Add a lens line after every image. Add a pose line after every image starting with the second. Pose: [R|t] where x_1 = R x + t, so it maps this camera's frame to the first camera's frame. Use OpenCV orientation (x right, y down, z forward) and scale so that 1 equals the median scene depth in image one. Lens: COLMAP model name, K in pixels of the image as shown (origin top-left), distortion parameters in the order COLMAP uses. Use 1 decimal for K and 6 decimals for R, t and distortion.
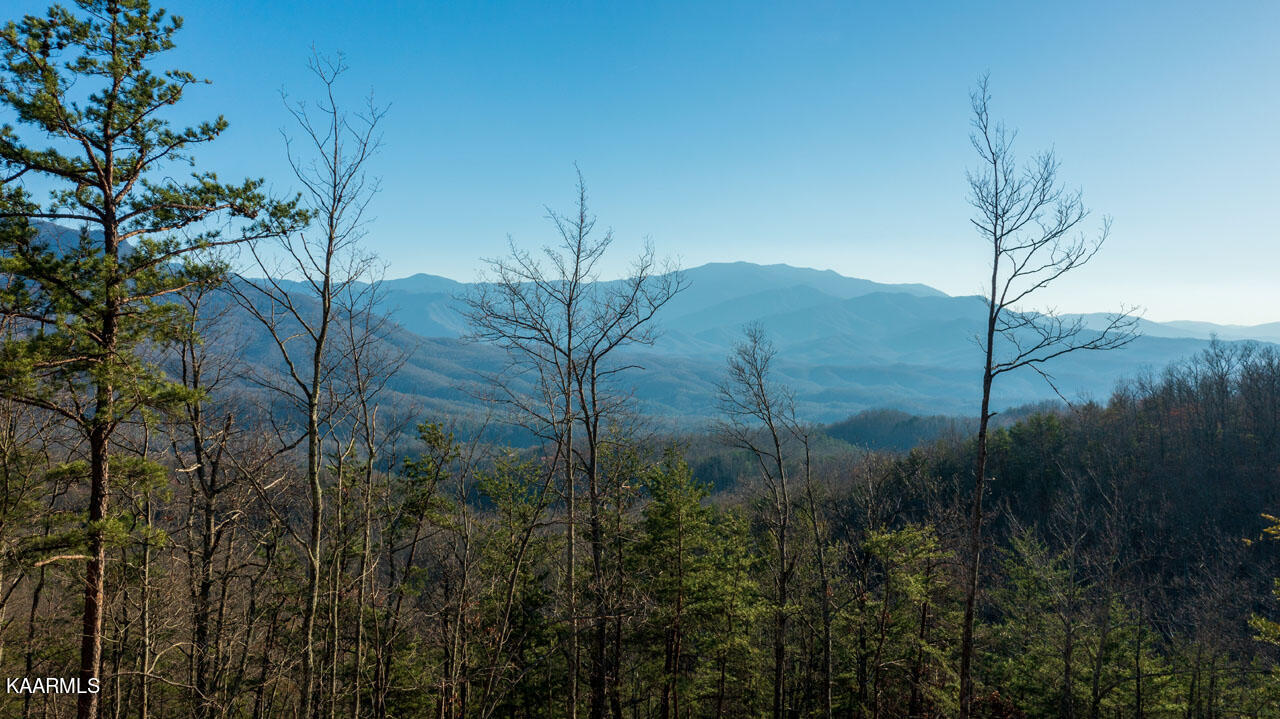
lens RADIAL K [[1032.3, 0, 637.6], [0, 1032.3, 354.0], [0, 0, 1]] dist [0.011438, 0.008425]
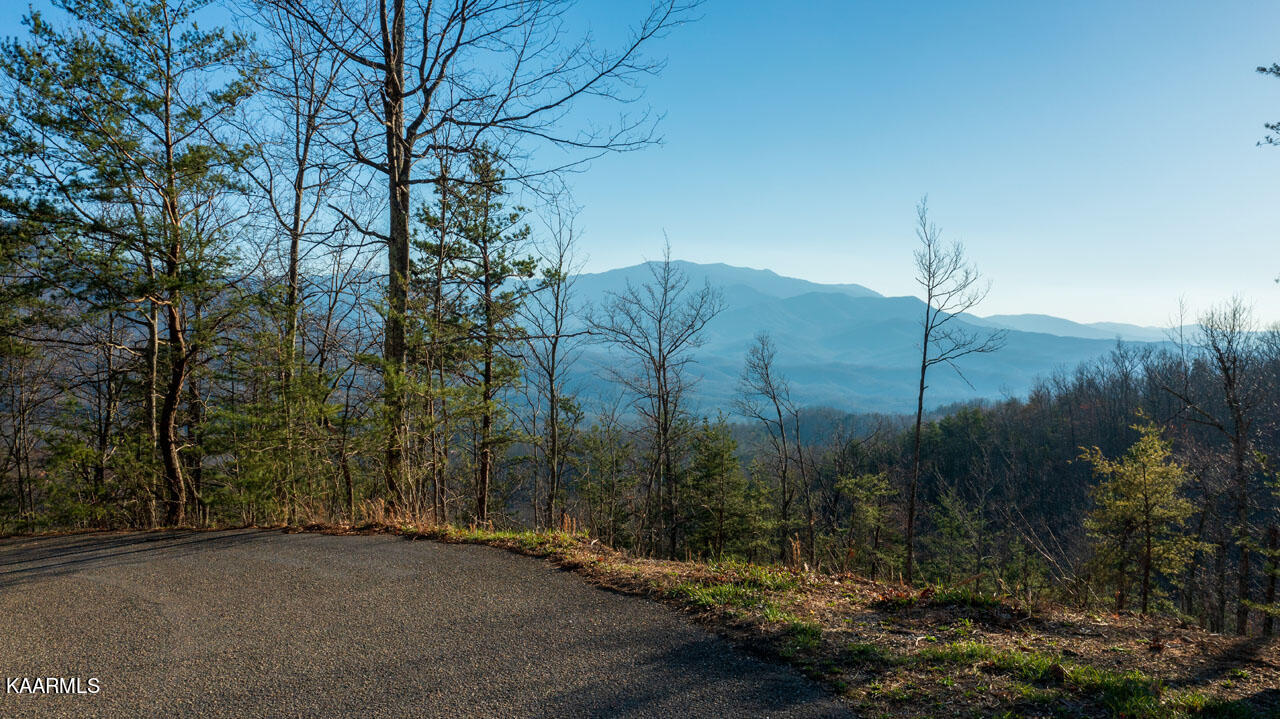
lens RADIAL K [[1032.3, 0, 636.0], [0, 1032.3, 362.7], [0, 0, 1]] dist [0.011438, 0.008425]
pose [[0.998277, 0.005623, 0.058408, -0.111179], [-0.006243, 0.999926, 0.010449, -0.000099], [-0.058345, -0.010796, 0.998238, -0.317825]]
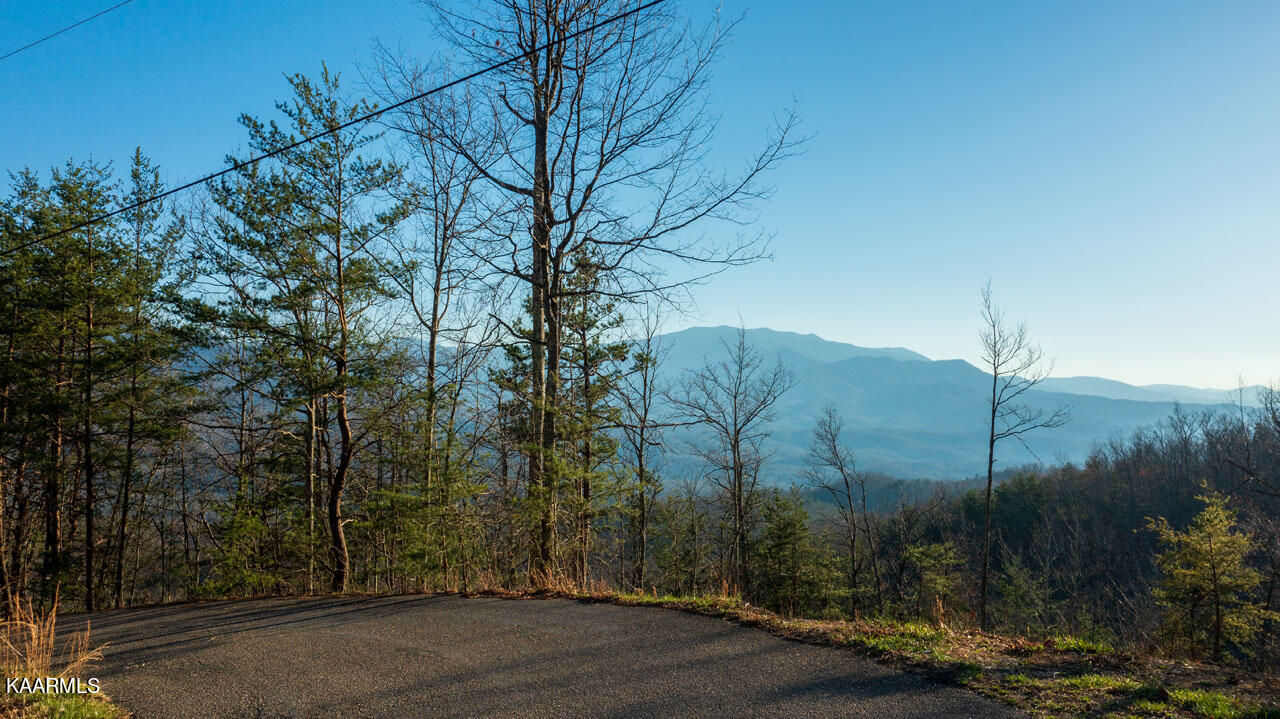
lens RADIAL K [[1032.3, 0, 636.7], [0, 1032.3, 359.1], [0, 0, 1]] dist [0.011438, 0.008425]
pose [[0.999881, 0.001004, 0.015367, -0.143088], [-0.000133, 0.998399, -0.056560, -0.008368], [-0.015400, 0.056551, 0.998281, -0.371203]]
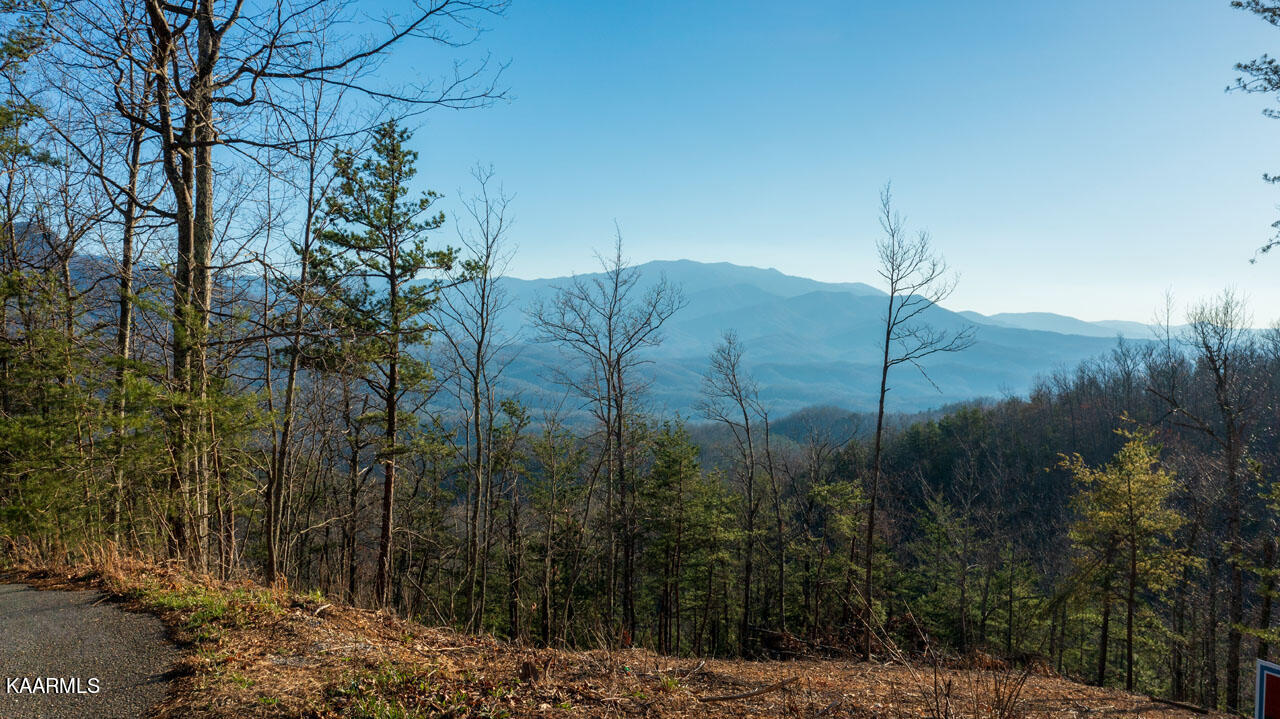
lens RADIAL K [[1032.3, 0, 637.7], [0, 1032.3, 362.0], [0, 0, 1]] dist [0.011438, 0.008425]
pose [[0.998485, 0.003145, 0.054929, -0.061214], [-0.003729, 0.999938, 0.010533, -0.000714], [-0.054892, -0.010722, 0.998435, -0.257484]]
